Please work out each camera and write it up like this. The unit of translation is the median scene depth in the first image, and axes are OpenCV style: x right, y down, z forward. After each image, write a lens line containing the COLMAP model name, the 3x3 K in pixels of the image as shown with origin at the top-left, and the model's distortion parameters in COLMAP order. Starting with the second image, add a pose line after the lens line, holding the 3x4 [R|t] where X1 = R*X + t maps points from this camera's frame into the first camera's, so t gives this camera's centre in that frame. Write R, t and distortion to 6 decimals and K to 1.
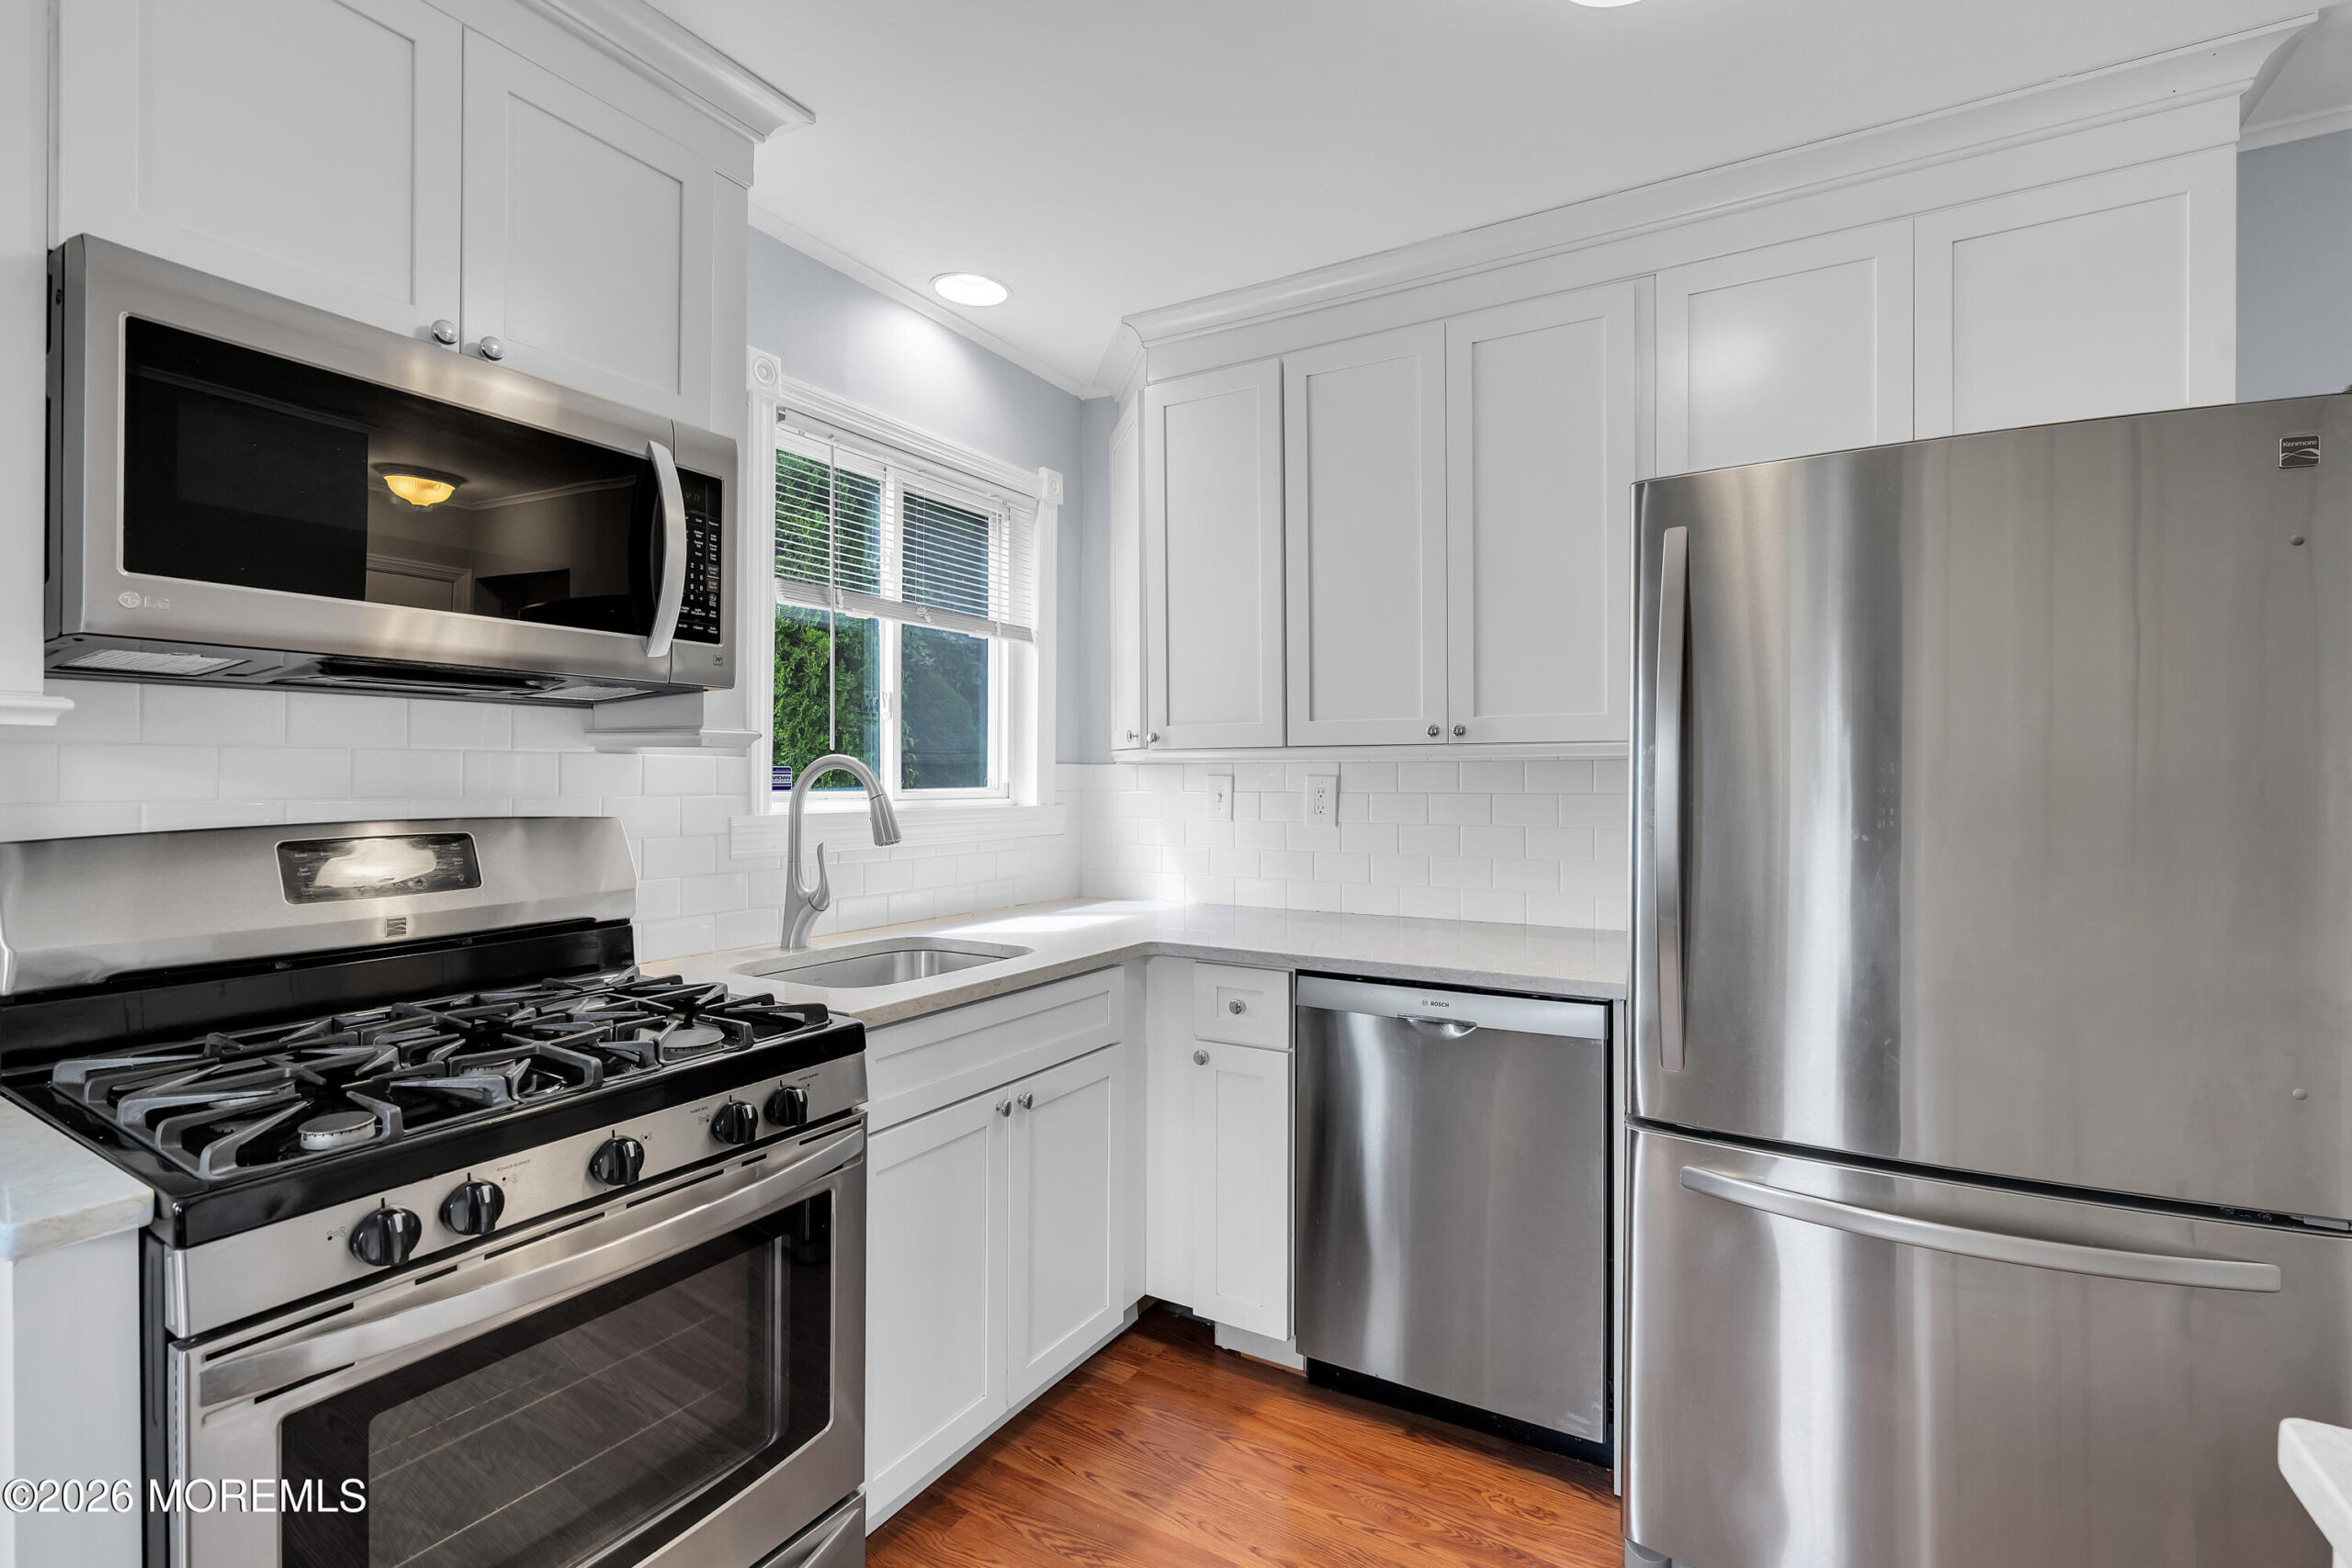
lens RADIAL K [[1058.9, 0, 1176.0], [0, 1058.9, 784.0], [0, 0, 1]] dist [-0.002242, 0.000739]
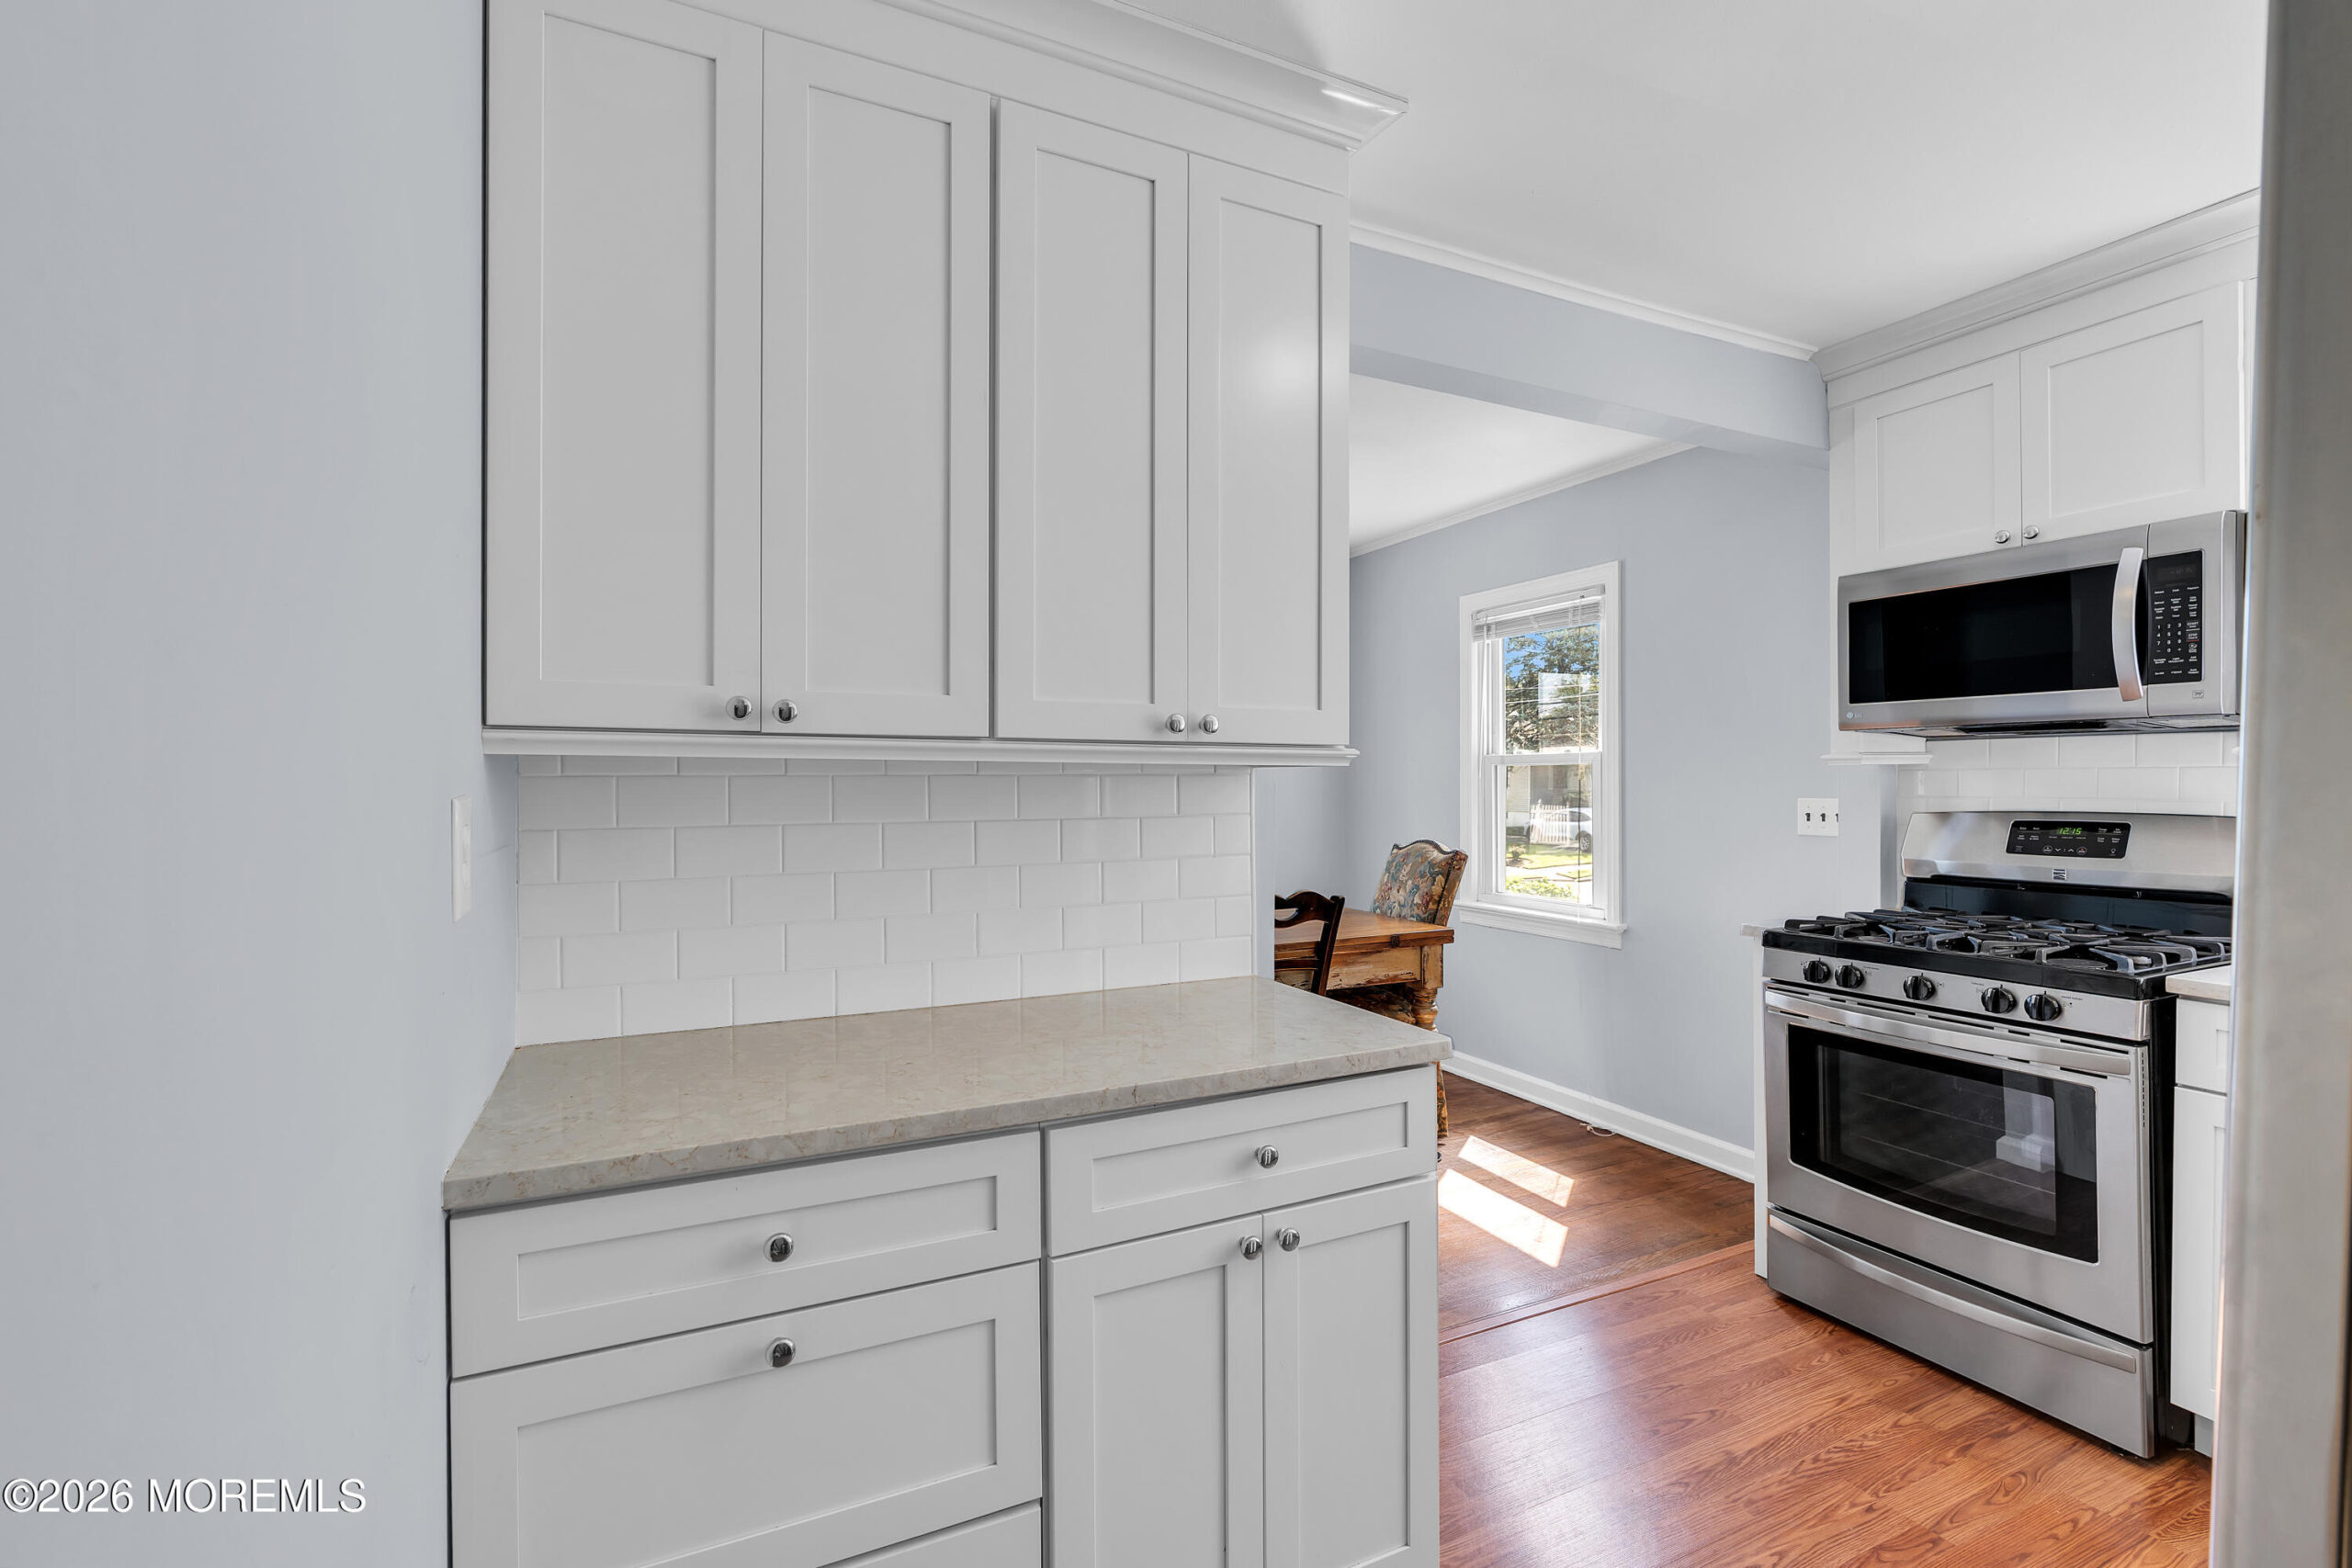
lens RADIAL K [[1054.9, 0, 1173.2], [0, 1054.9, 779.0], [0, 0, 1]] dist [-0.009856, 0.000524]
pose [[-0.547488, -0.001743, -0.836811, 1.299649], [-0.007599, 0.999967, 0.002889, -0.009709], [0.836779, 0.007940, -0.547484, 0.665452]]
